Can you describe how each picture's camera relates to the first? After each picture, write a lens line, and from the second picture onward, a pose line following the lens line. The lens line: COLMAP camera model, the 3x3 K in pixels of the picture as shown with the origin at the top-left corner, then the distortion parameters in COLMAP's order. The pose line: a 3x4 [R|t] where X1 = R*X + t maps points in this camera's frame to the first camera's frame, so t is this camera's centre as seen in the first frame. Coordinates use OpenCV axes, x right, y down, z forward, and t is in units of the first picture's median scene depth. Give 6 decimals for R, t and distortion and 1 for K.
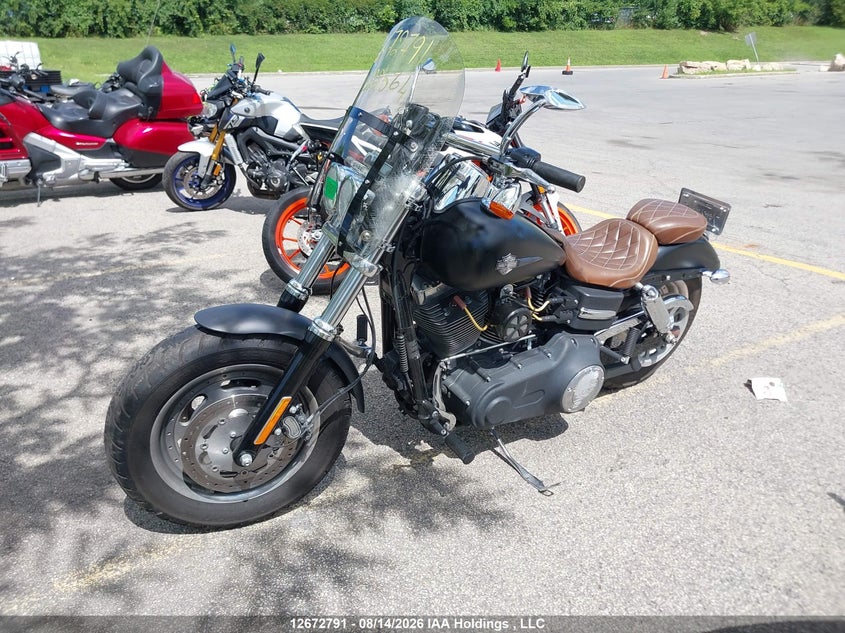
lens RADIAL K [[640.6, 0, 440.0], [0, 640.6, 314.6], [0, 0, 1]] dist [0.055168, -0.064916]
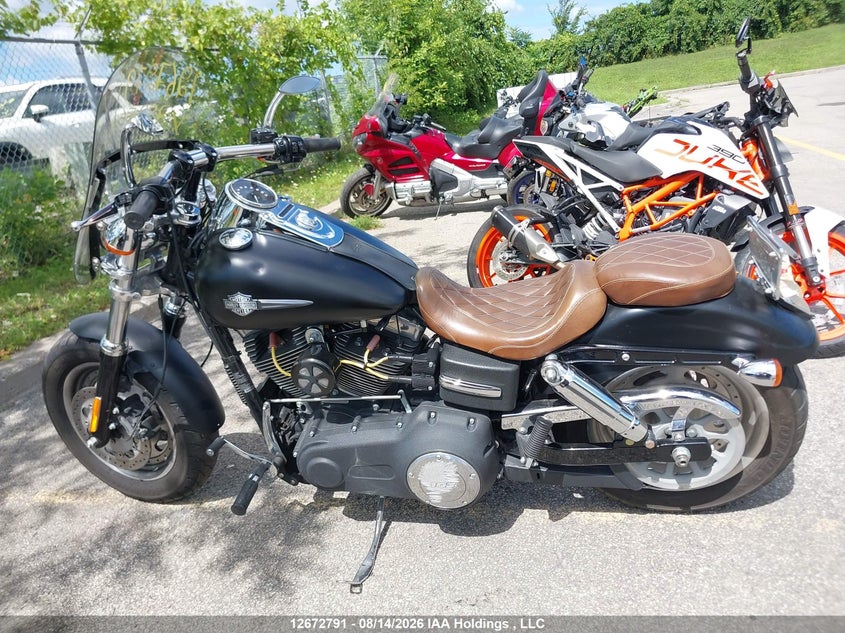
lens RADIAL K [[661.1, 0, 435.6], [0, 661.1, 316.8], [0, 0, 1]] dist [0.014319, -0.012777]
pose [[0.694663, 0.121155, -0.709059, 0.255581], [-0.133208, 0.990332, 0.038712, -0.035760], [0.706894, 0.067561, 0.704086, 0.148070]]
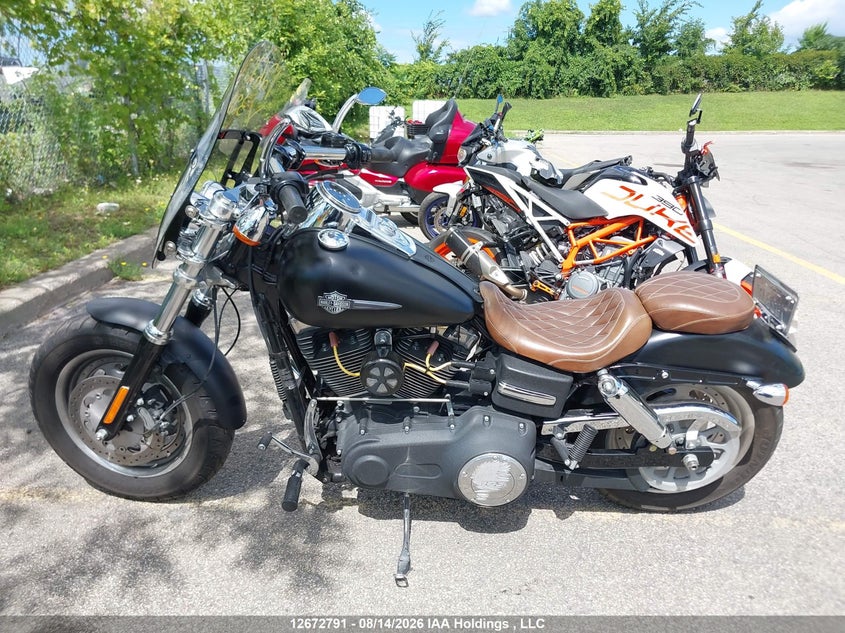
lens RADIAL K [[656.4, 0, 439.9], [0, 656.4, 316.8], [0, 0, 1]] dist [0.038281, -0.052796]
pose [[0.835913, 0.166440, -0.523017, 0.196368], [-0.209837, 0.977434, -0.024323, -0.018282], [0.507166, 0.130080, 0.851975, 0.076849]]
